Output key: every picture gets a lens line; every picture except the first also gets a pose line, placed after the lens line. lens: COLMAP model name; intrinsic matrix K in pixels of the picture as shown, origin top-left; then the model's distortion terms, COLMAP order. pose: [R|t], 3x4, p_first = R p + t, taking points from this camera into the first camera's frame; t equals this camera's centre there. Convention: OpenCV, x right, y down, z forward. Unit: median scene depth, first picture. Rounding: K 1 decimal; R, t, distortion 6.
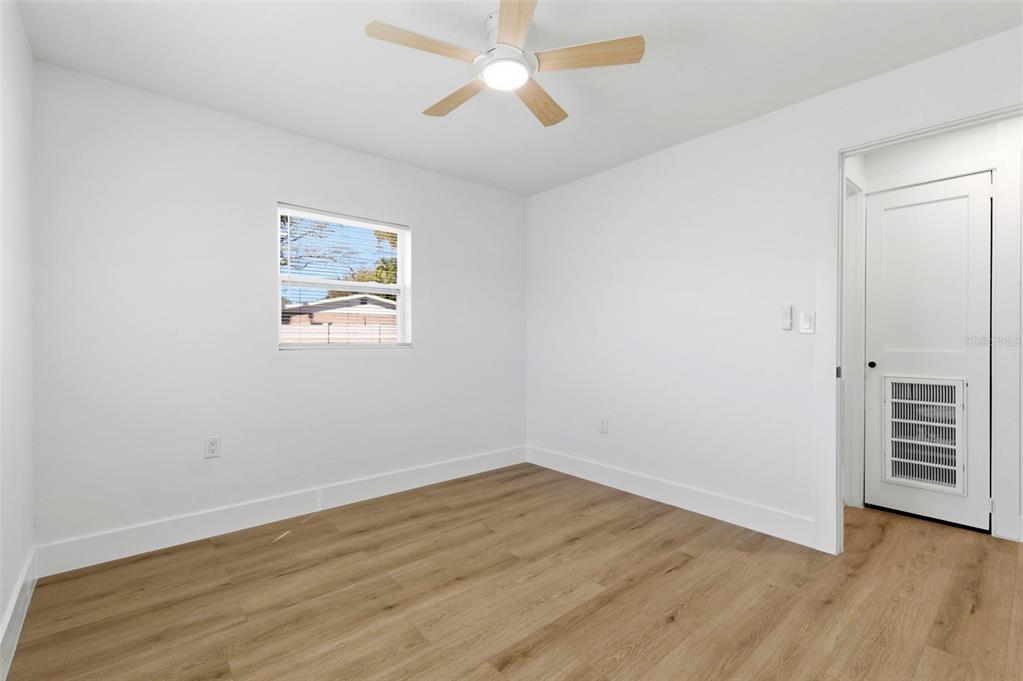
lens RADIAL K [[447.5, 0, 506.6], [0, 447.5, 341.6], [0, 0, 1]] dist [0.005330, -0.002178]
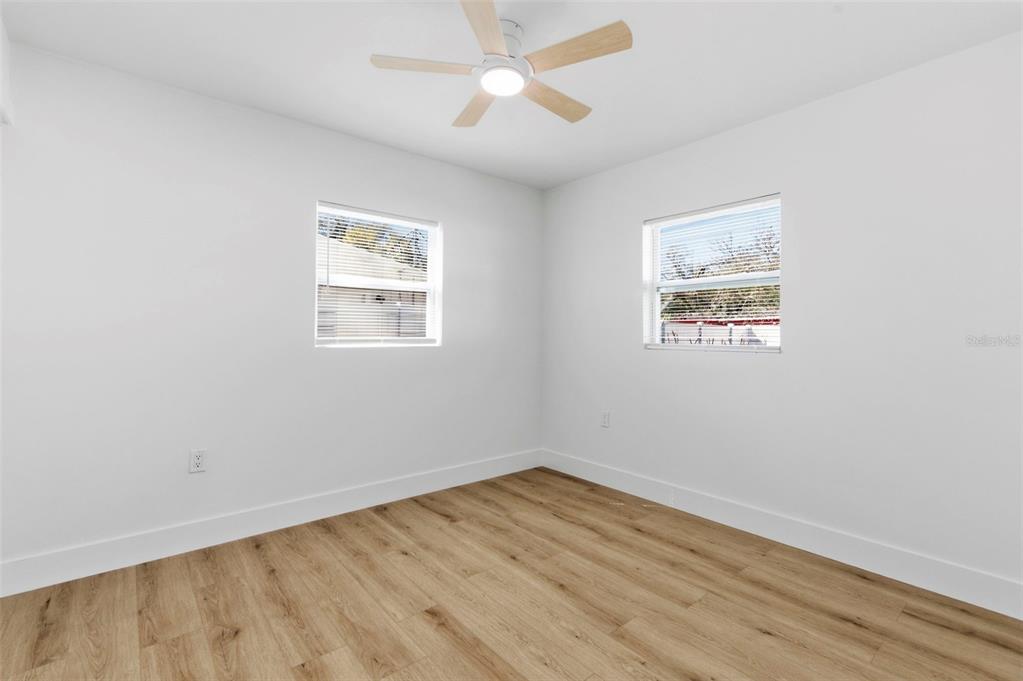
lens RADIAL K [[447.5, 0, 502.0], [0, 447.5, 334.0], [0, 0, 1]] dist [0.005330, -0.002178]
pose [[0.003082, -0.005403, -0.999981, 0.782058], [-0.014807, 0.999876, -0.005448, -0.010399], [0.999886, 0.014824, 0.003002, 0.770715]]
